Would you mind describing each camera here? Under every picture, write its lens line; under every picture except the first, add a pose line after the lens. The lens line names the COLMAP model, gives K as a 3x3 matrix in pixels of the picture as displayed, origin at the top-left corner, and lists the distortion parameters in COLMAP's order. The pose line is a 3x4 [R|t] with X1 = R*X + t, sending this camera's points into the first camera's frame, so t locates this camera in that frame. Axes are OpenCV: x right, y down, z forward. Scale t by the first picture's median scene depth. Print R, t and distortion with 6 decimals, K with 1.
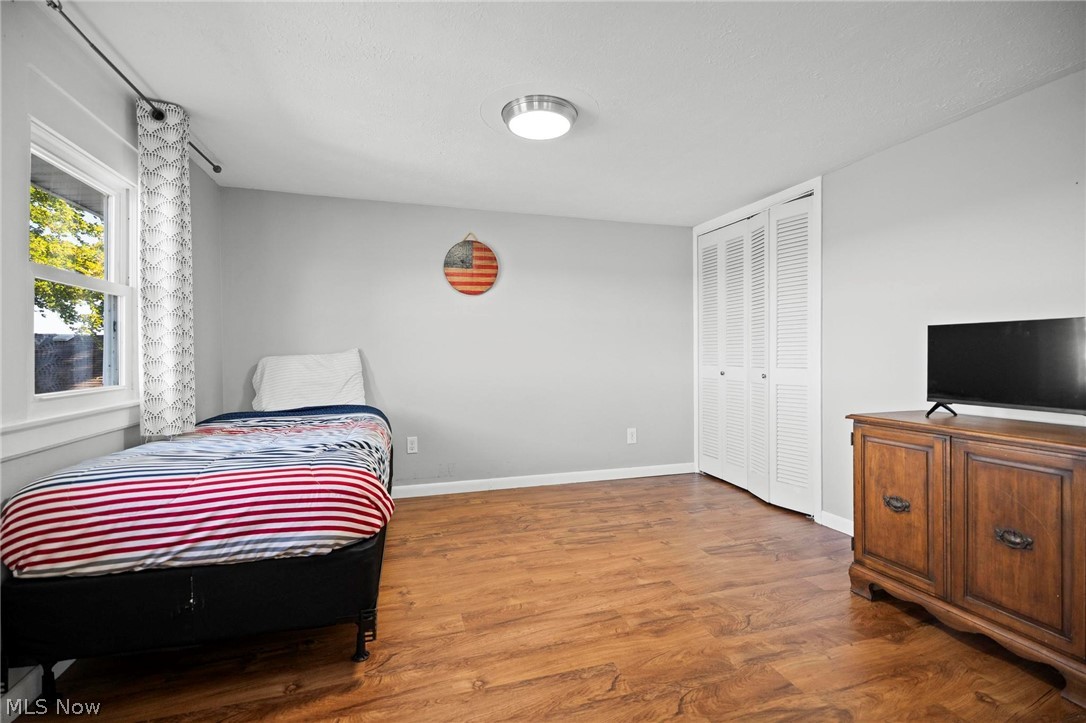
lens RADIAL K [[494.7, 0, 544.5], [0, 494.7, 356.7], [0, 0, 1]] dist [0.000780, 0.000101]
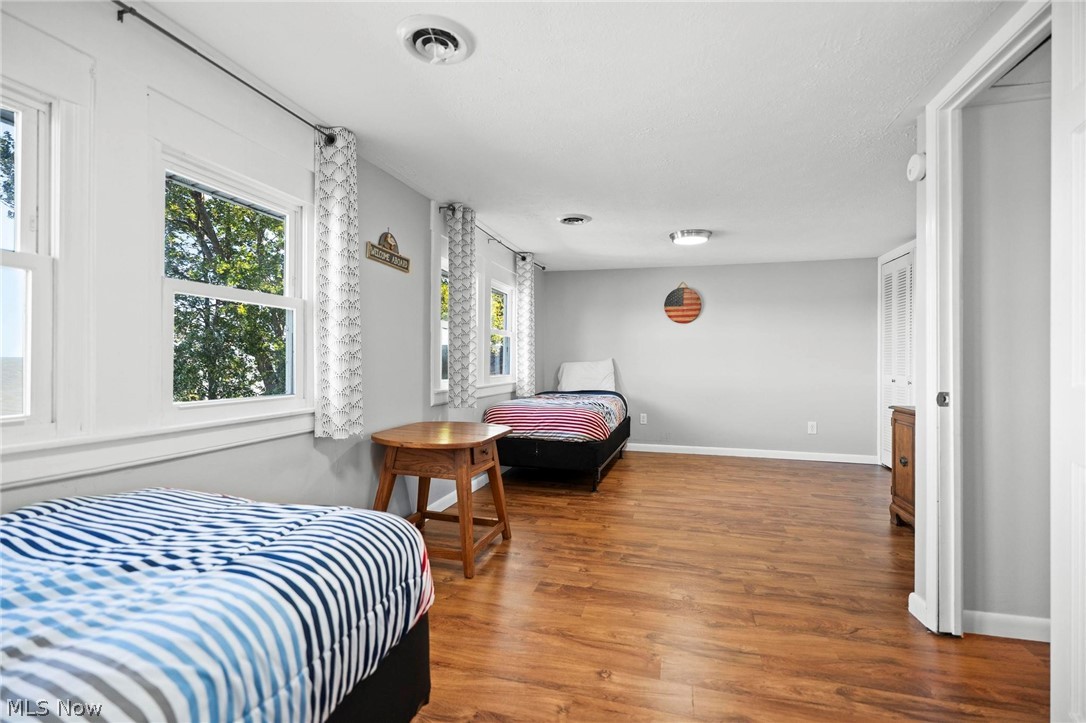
lens RADIAL K [[501.1, 0, 543.0], [0, 501.1, 361.5], [0, 0, 1]] dist [-0.000407, -0.000017]
pose [[0.842423, 0.011659, -0.538690, 0.554349], [-0.012117, 0.999923, 0.002693, -0.012270], [0.538680, 0.004259, 0.842500, -0.907382]]
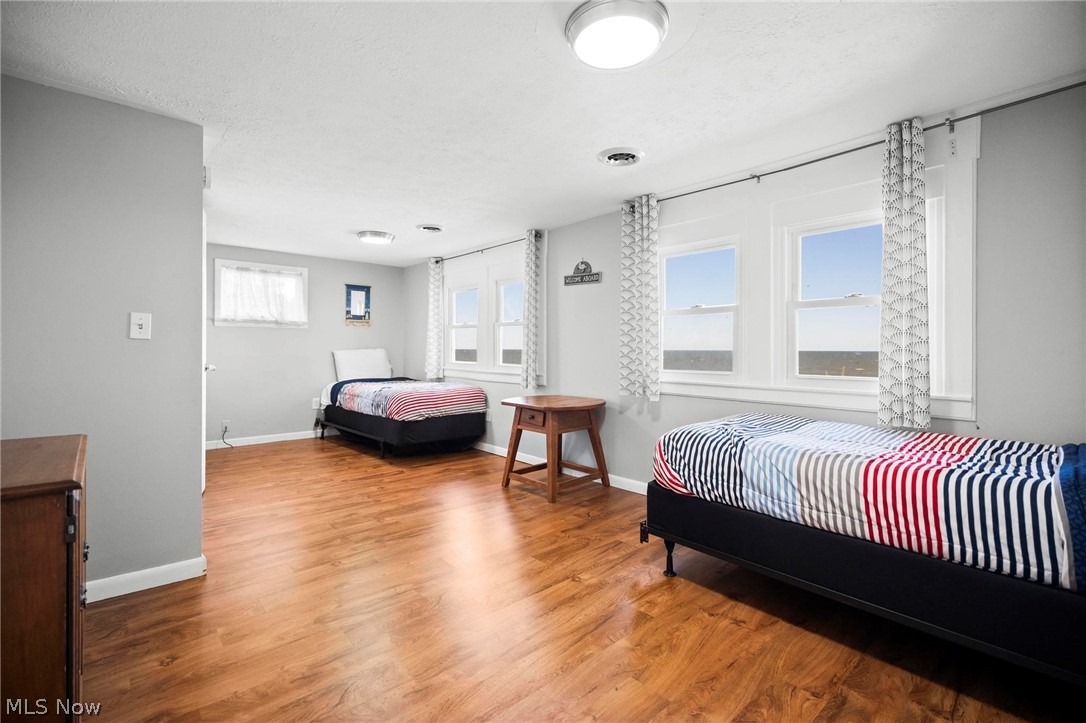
lens RADIAL K [[502.1, 0, 547.0], [0, 502.1, 347.9], [0, 0, 1]] dist [-0.000953, 0.000121]
pose [[-0.912857, -0.000035, -0.408279, 0.401810], [-0.001364, 0.999995, 0.002964, -0.018667], [0.408277, 0.003263, -0.912852, 1.685133]]
